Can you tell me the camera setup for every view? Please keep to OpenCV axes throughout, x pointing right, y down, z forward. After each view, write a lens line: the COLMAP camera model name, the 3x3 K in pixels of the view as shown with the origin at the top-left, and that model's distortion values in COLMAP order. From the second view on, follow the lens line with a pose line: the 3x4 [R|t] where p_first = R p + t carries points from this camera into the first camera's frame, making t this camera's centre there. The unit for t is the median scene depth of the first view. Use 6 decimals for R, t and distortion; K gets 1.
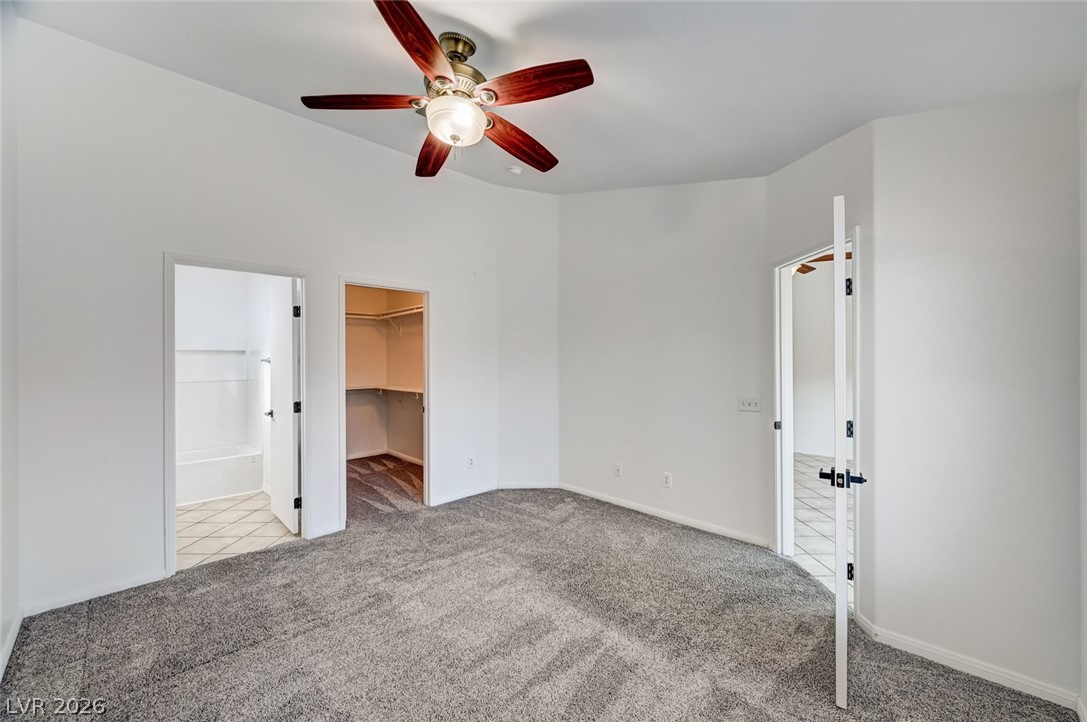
lens RADIAL K [[428.9, 0, 548.4], [0, 428.9, 357.6], [0, 0, 1]] dist [0.001718, 0.000154]
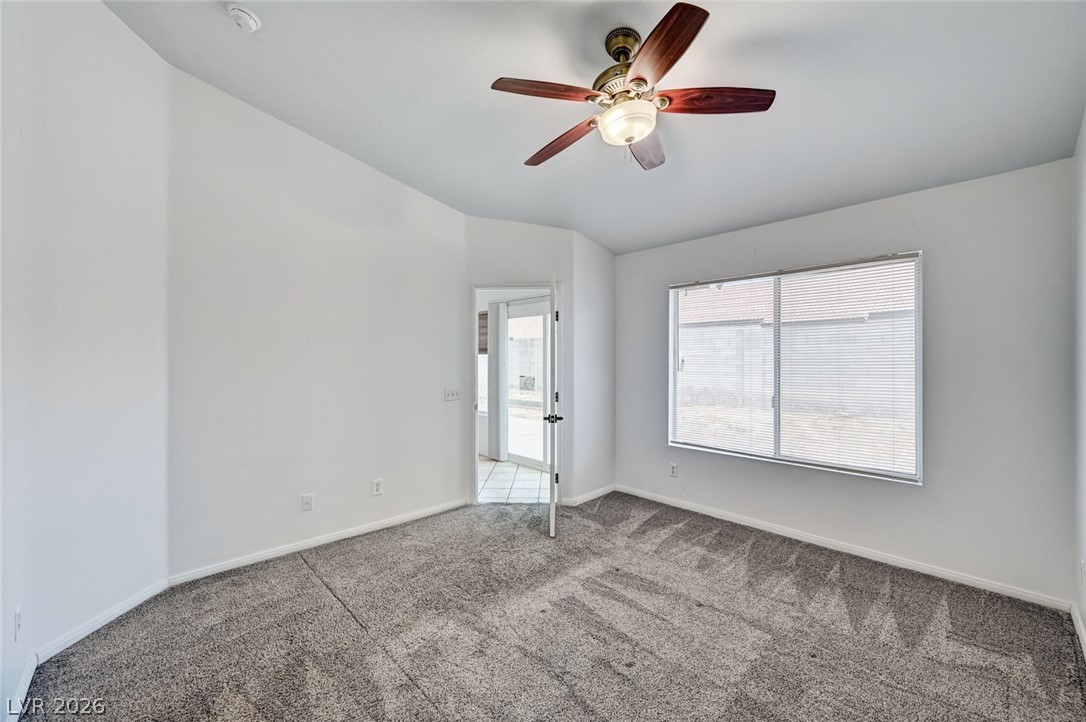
lens RADIAL K [[428.5, 0, 547.8], [0, 428.5, 357.6], [0, 0, 1]] dist [0.001718, 0.000154]
pose [[0.032393, 0.005355, 0.999461, -1.043418], [0.000498, 0.999985, -0.005374, 0.014768], [-0.999475, 0.000672, 0.032390, 0.973010]]
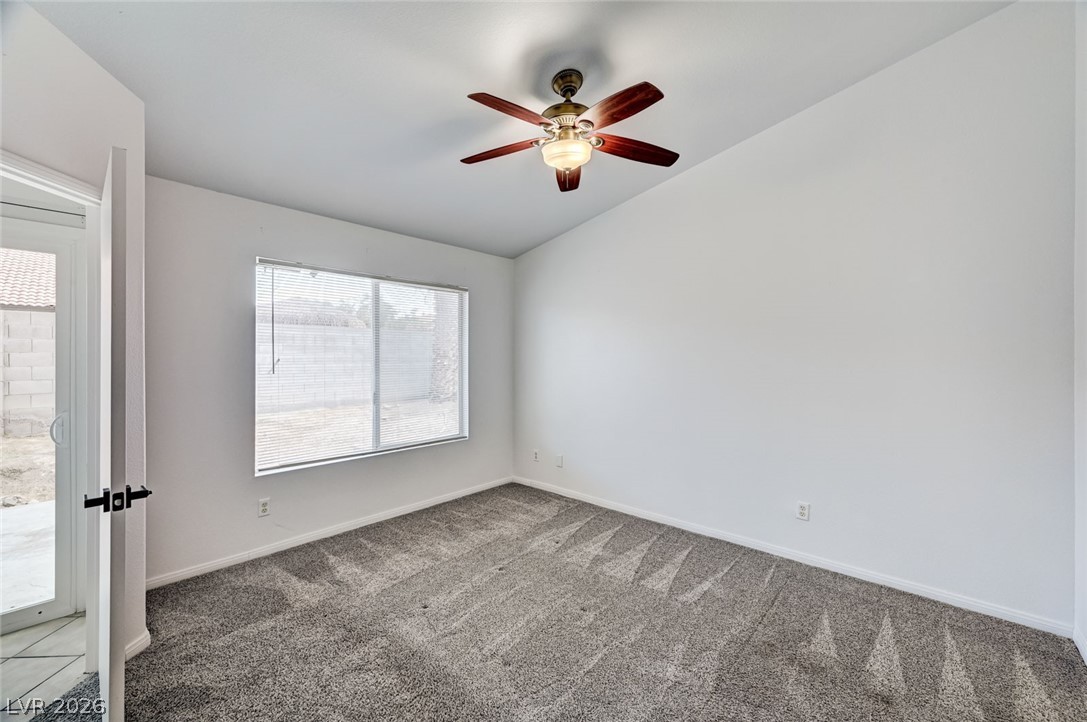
lens RADIAL K [[428.9, 0, 548.4], [0, 428.9, 357.6], [0, 0, 1]] dist [0.001718, 0.000154]
pose [[-0.999352, 0.003383, -0.035848, -0.093214], [0.003396, 0.999994, -0.000283, 0.014218], [0.035847, -0.000404, -0.999357, 1.843584]]
